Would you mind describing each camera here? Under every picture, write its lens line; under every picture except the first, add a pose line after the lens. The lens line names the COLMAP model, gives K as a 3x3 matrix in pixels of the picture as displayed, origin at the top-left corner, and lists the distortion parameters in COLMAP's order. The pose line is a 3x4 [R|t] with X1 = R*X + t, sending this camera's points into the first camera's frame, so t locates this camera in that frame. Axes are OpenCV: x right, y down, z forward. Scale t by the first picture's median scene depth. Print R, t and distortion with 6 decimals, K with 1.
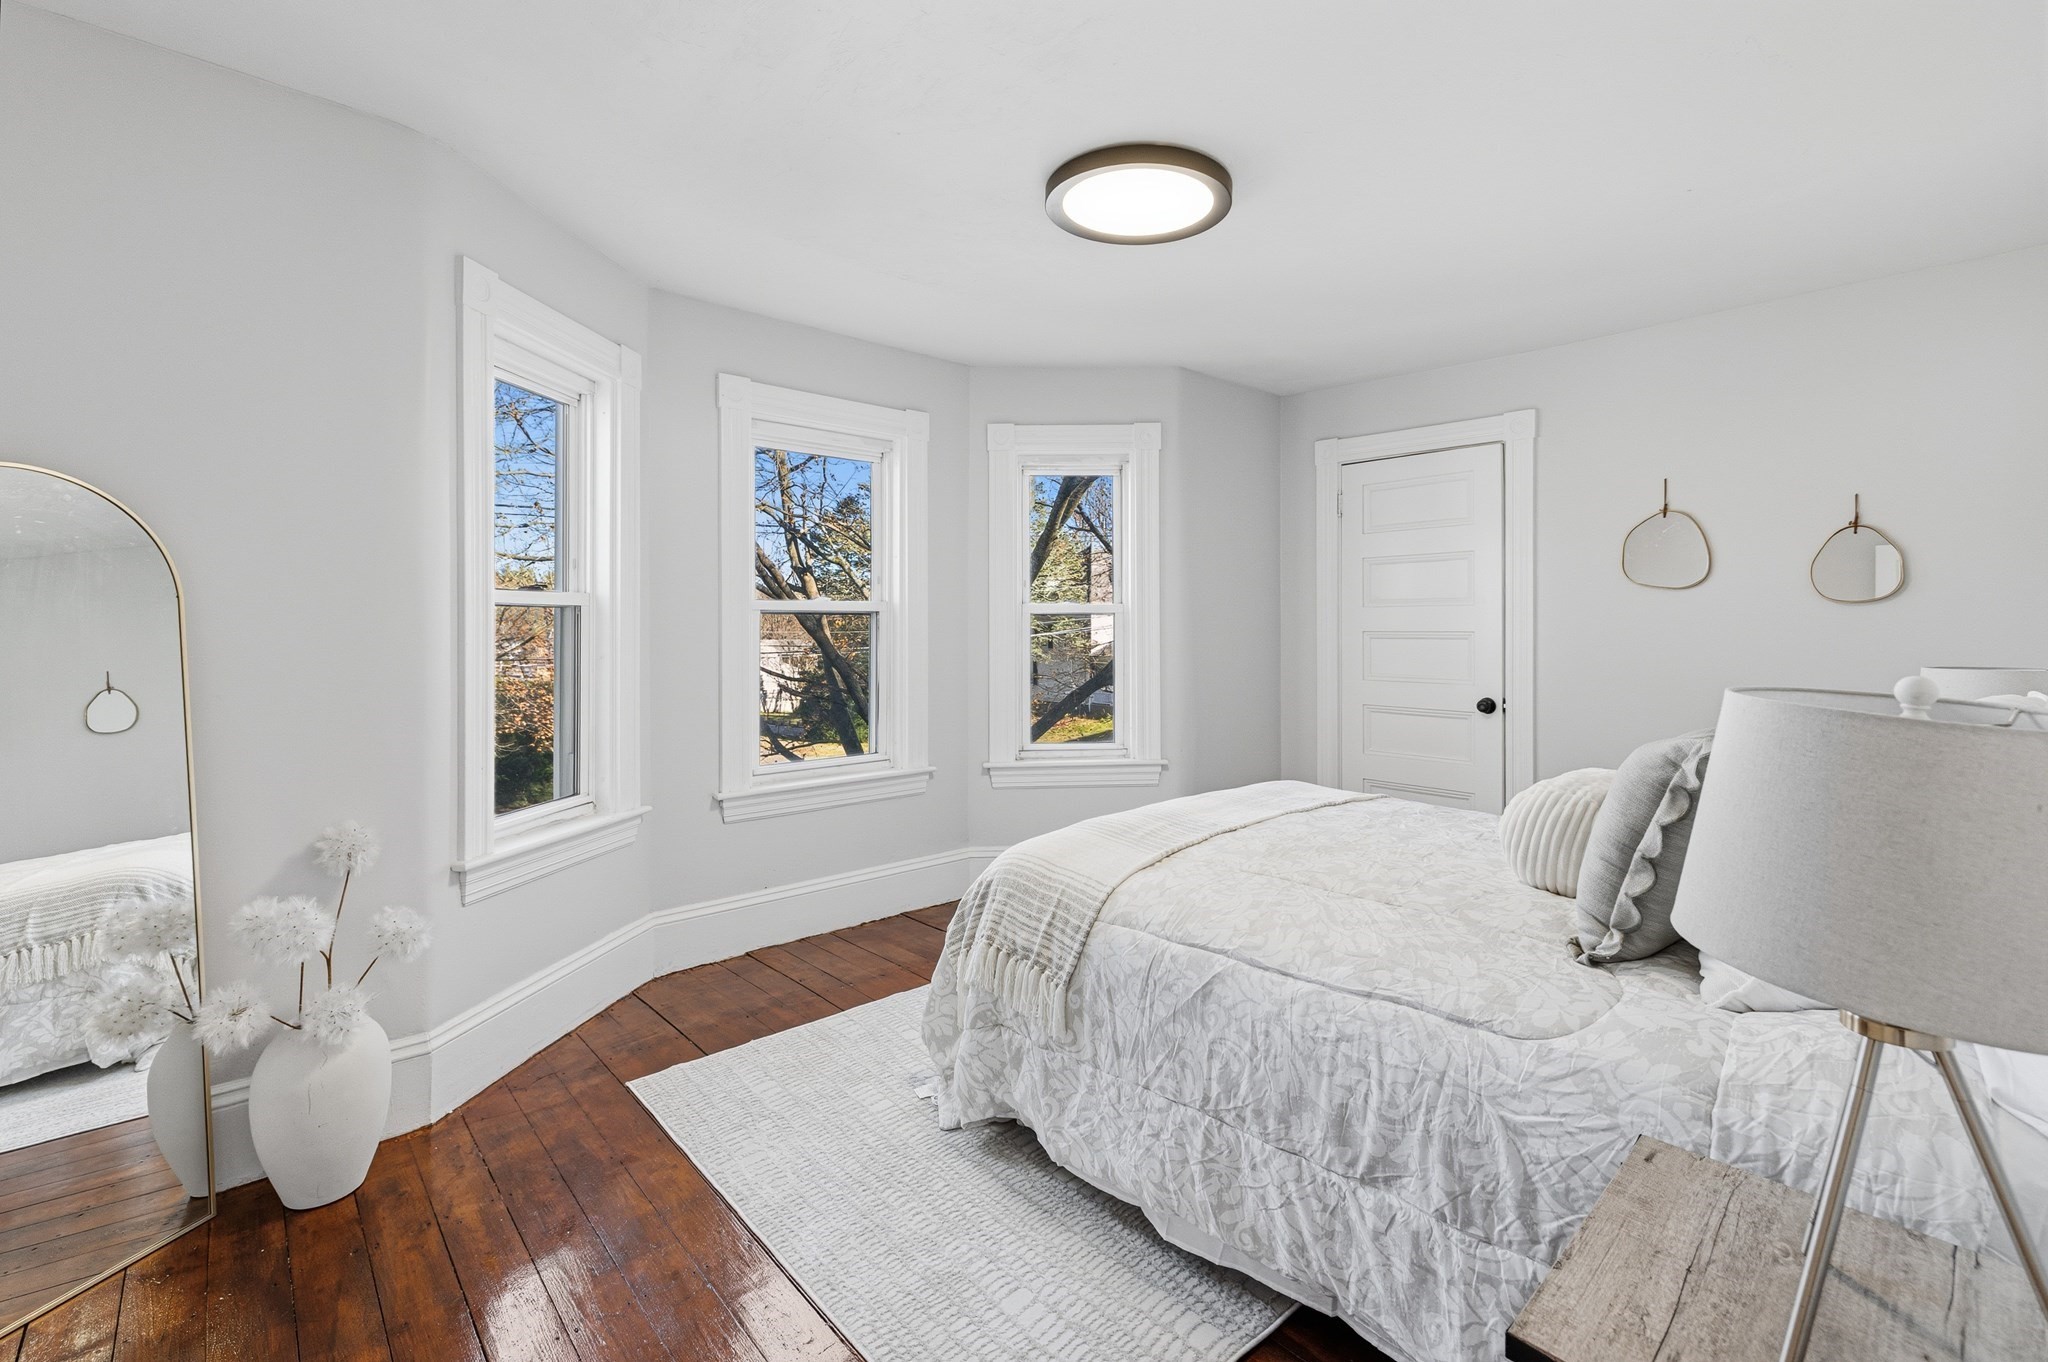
lens RADIAL K [[891.0, 0, 1022.5], [0, 891.0, 635.7], [0, 0, 1]] dist [0.000916, 0.000153]
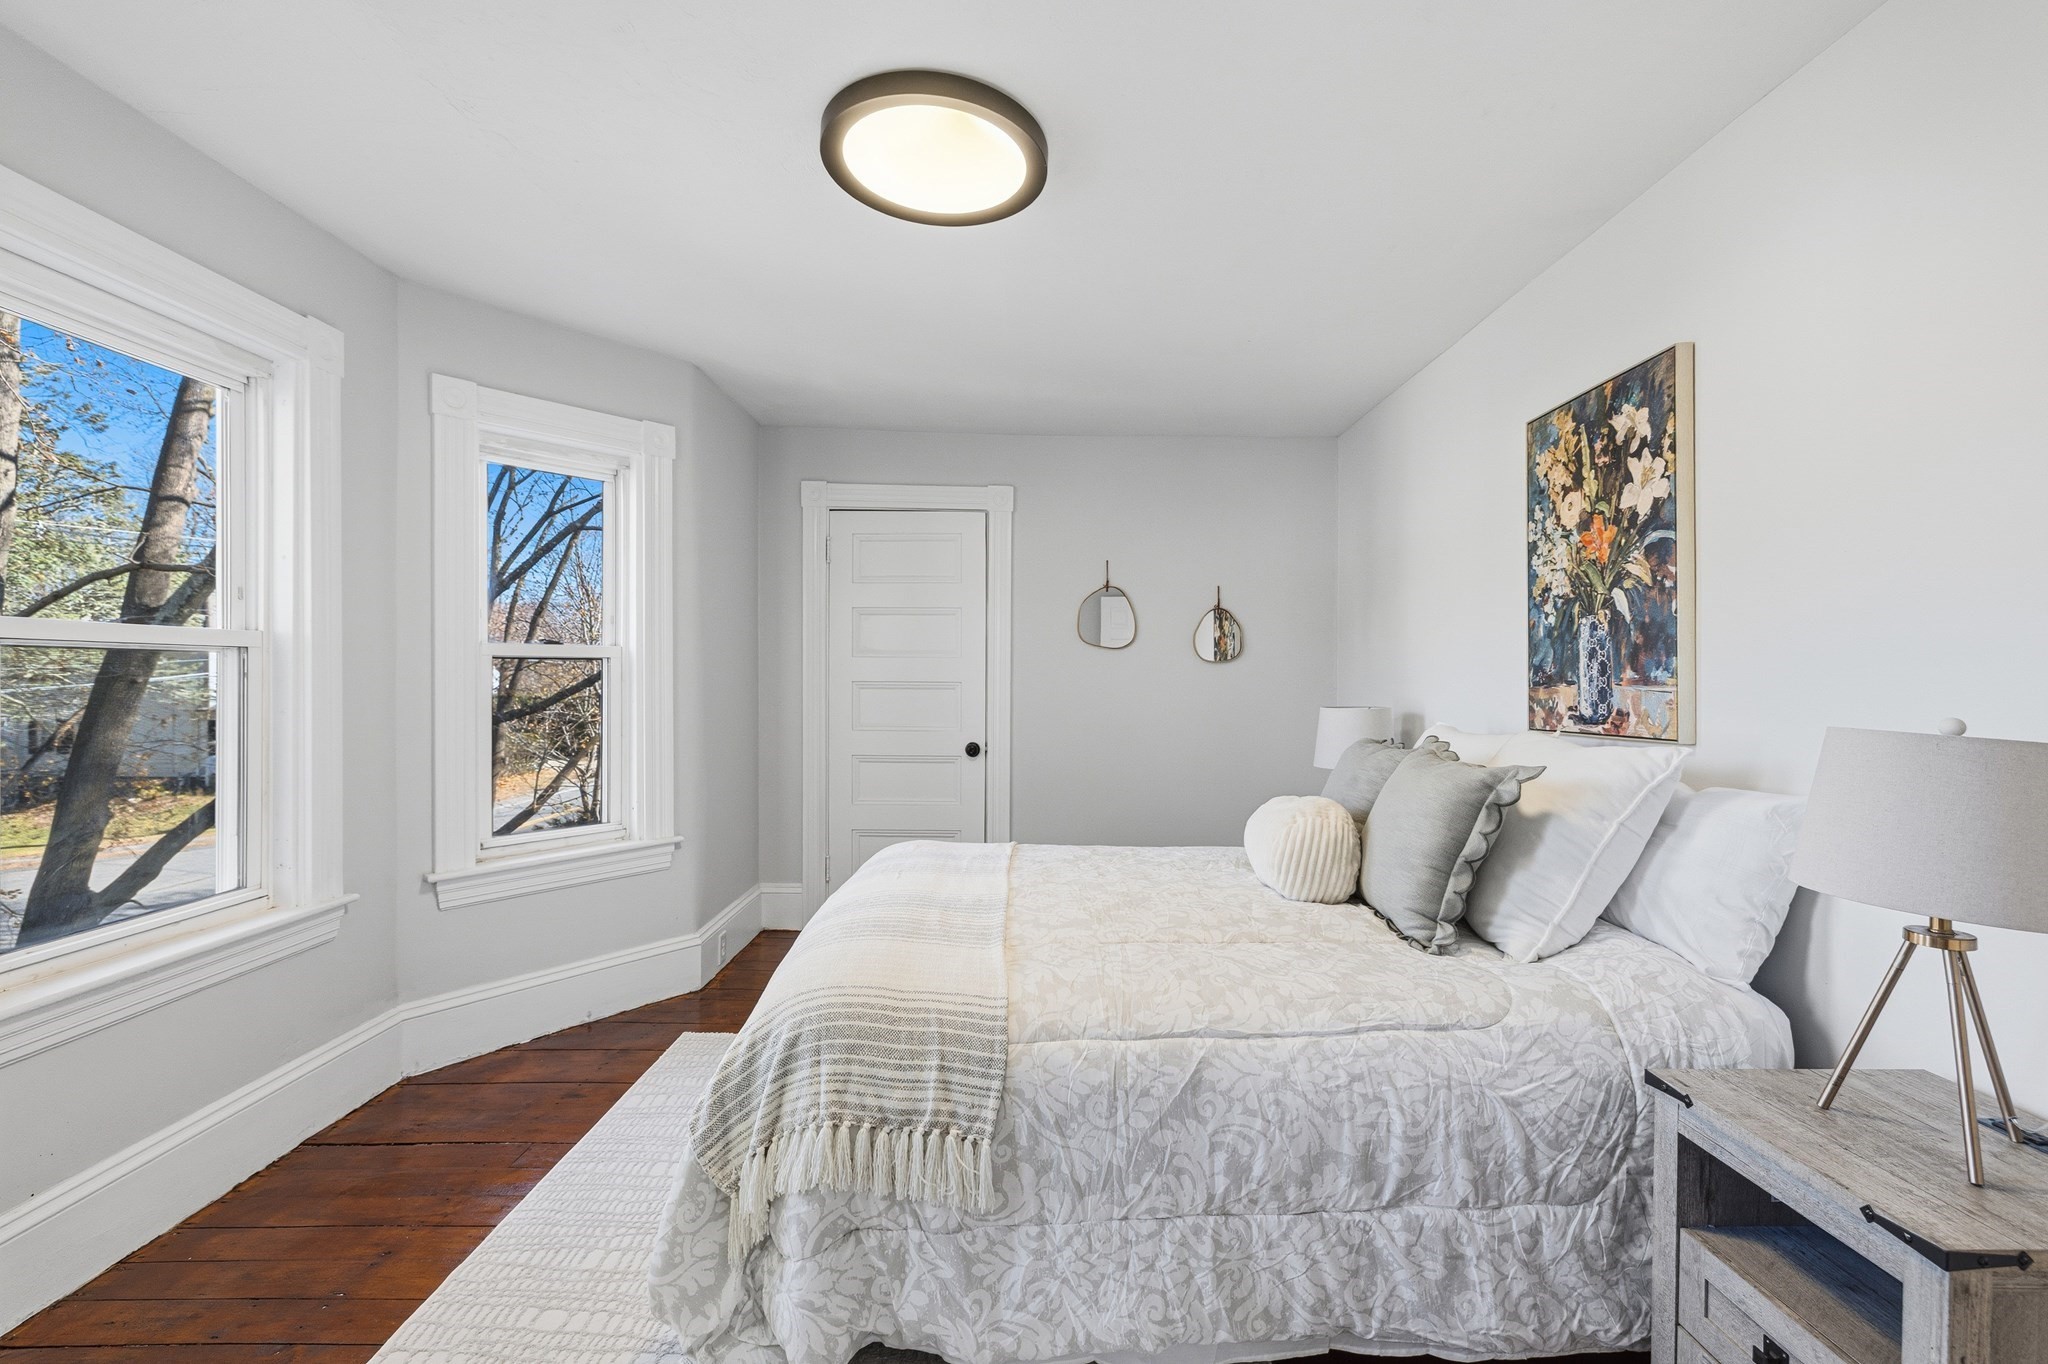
lens RADIAL K [[880.0, 0, 1023.6], [0, 880.0, 693.0], [0, 0, 1]] dist [-0.003024, 0.000076]
pose [[0.667518, -0.007886, 0.744552, -0.609065], [-0.000426, 0.999940, 0.010972, -0.007366], [-0.744594, -0.007641, 0.667474, 0.566824]]
